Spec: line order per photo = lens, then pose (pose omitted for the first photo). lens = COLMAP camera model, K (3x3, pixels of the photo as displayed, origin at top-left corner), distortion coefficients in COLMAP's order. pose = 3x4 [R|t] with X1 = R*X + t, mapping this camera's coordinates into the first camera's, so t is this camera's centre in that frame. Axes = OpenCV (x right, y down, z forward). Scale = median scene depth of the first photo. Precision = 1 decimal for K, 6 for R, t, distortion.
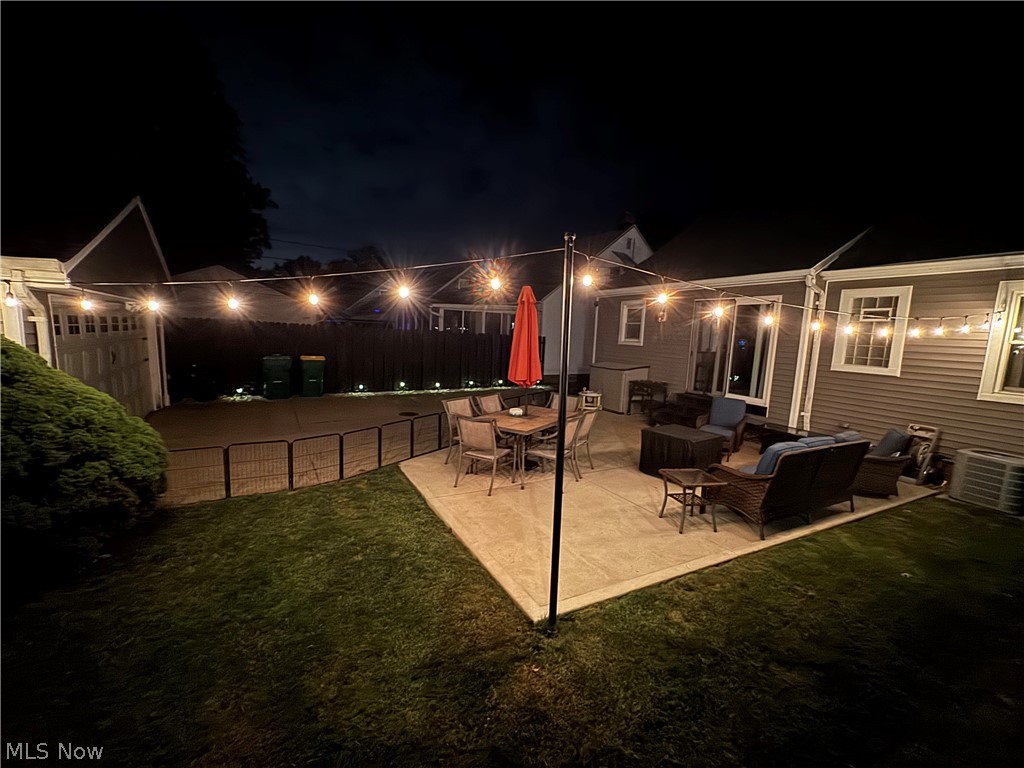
lens RADIAL K [[409.6, 0, 511.2], [0, 409.6, 384.1], [0, 0, 1]] dist [-0.003548, -0.000629]
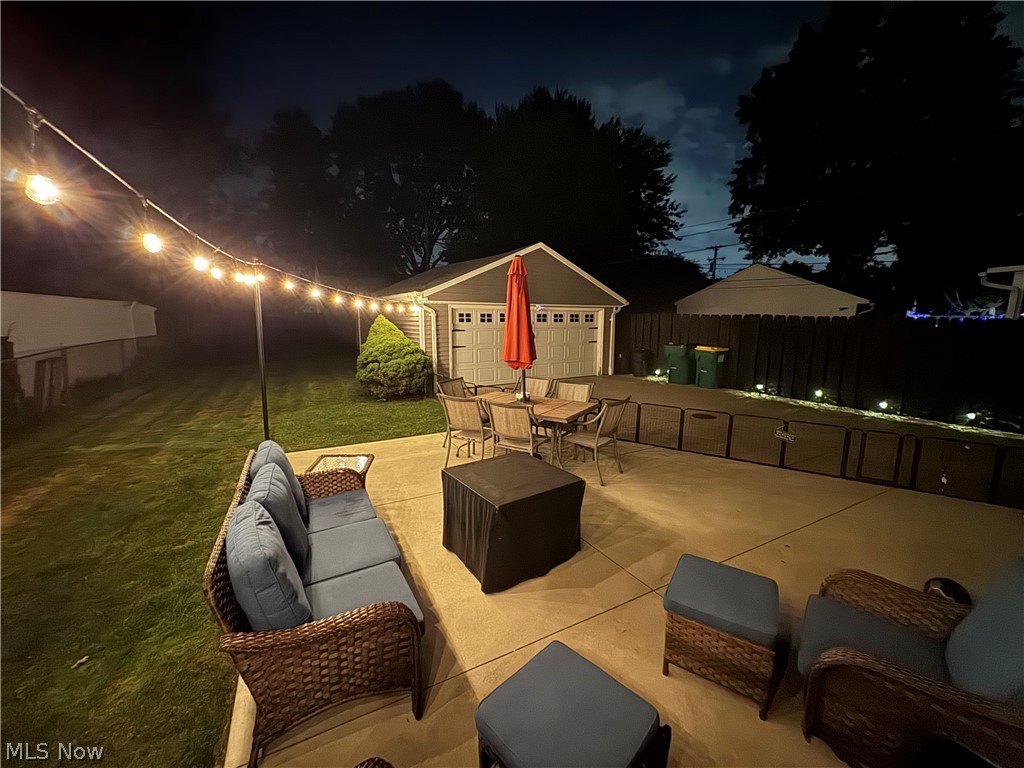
lens RADIAL K [[409.6, 0, 511.2], [0, 409.6, 384.1], [0, 0, 1]] dist [-0.003548, -0.000629]
pose [[0.011218, 0.110251, -0.993840, 0.461234], [-0.145791, 0.983462, 0.107454, -0.014837], [0.989252, 0.143688, 0.027106, 0.462634]]
